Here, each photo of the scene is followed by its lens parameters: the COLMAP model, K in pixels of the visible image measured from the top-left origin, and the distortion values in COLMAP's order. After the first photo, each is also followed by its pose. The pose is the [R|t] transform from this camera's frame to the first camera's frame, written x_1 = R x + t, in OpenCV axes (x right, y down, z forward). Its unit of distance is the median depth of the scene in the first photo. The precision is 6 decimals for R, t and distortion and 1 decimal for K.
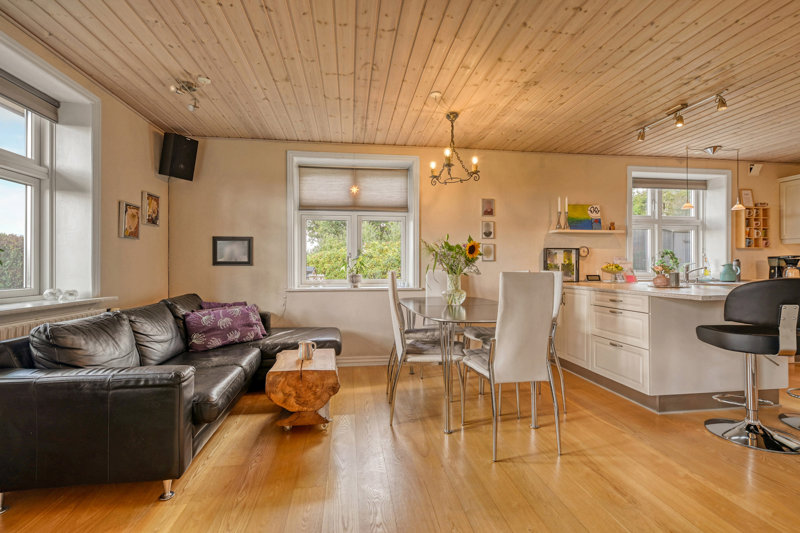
lens RADIAL K [[360.3, 0, 393.6], [0, 360.3, 267.3], [0, 0, 1]] dist [-0.006436, 0.000733]
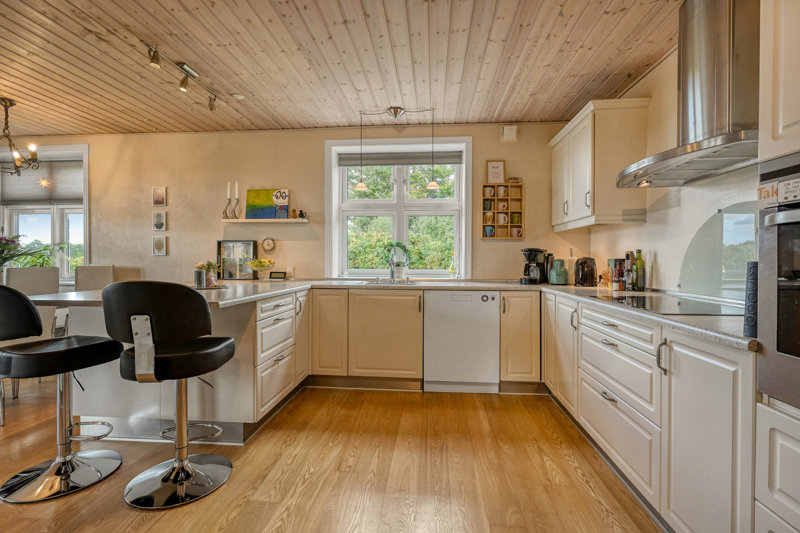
lens RADIAL K [[379.1, 0, 379.2], [0, 379.1, 264.3], [0, 0, 1]] dist [-0.002629, 0.000262]
pose [[0.977247, 0.005934, -0.212022, 1.322066], [-0.003160, 0.999905, 0.013419, -0.012795], [0.212082, -0.012443, 0.977173, 0.237893]]
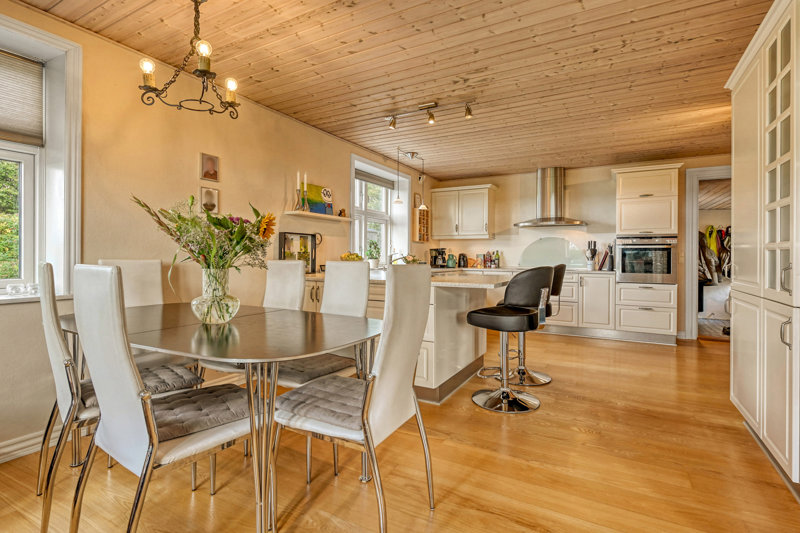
lens RADIAL K [[379.1, 0, 416.4], [0, 379.1, 255.5], [0, 0, 1]] dist [-0.002629, 0.000262]
pose [[0.580877, 0.005442, 0.813973, -0.121294], [-0.004032, 0.999985, -0.003809, 0.000591], [-0.813981, -0.001069, 0.580890, 0.351174]]
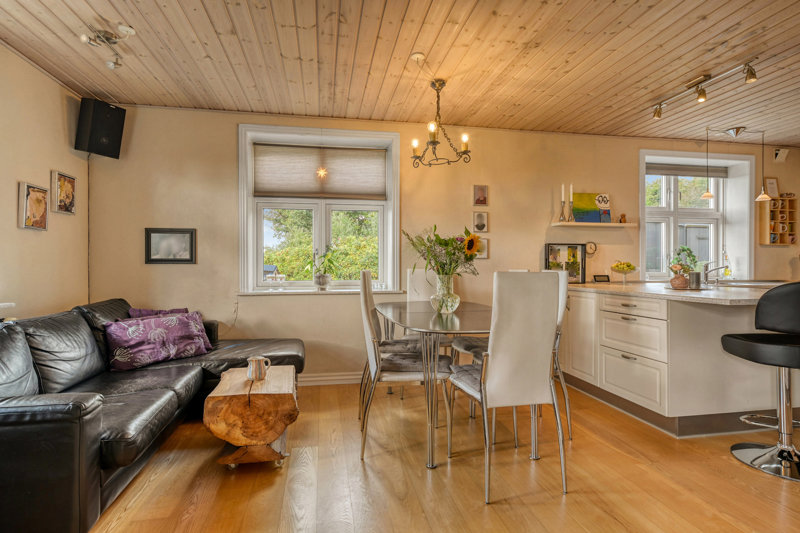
lens RADIAL K [[415.9, 0, 395.0], [0, 415.9, 267.9], [0, 0, 1]] dist [-0.004180, 0.000599]
pose [[0.998684, 0.000205, 0.051291, 0.014016], [-0.000400, 0.999993, 0.003791, 0.000742], [-0.051290, -0.003806, 0.998677, 0.042754]]
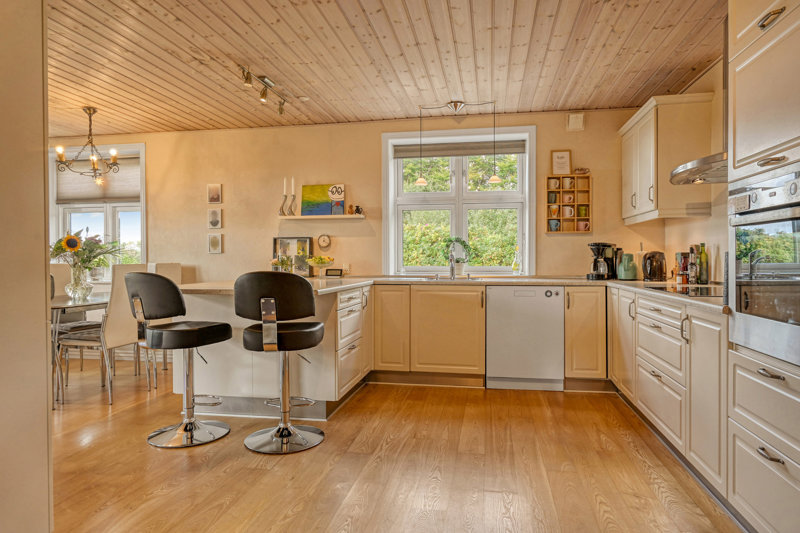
lens RADIAL K [[476.3, 0, 386.0], [0, 476.3, 265.0], [0, 0, 1]] dist [-0.016182, -0.000257]
pose [[0.958195, 0.001470, -0.286113, 1.330382], [0.003089, 0.999875, 0.015484, -0.006104], [0.286100, -0.015721, 0.958071, -0.026504]]
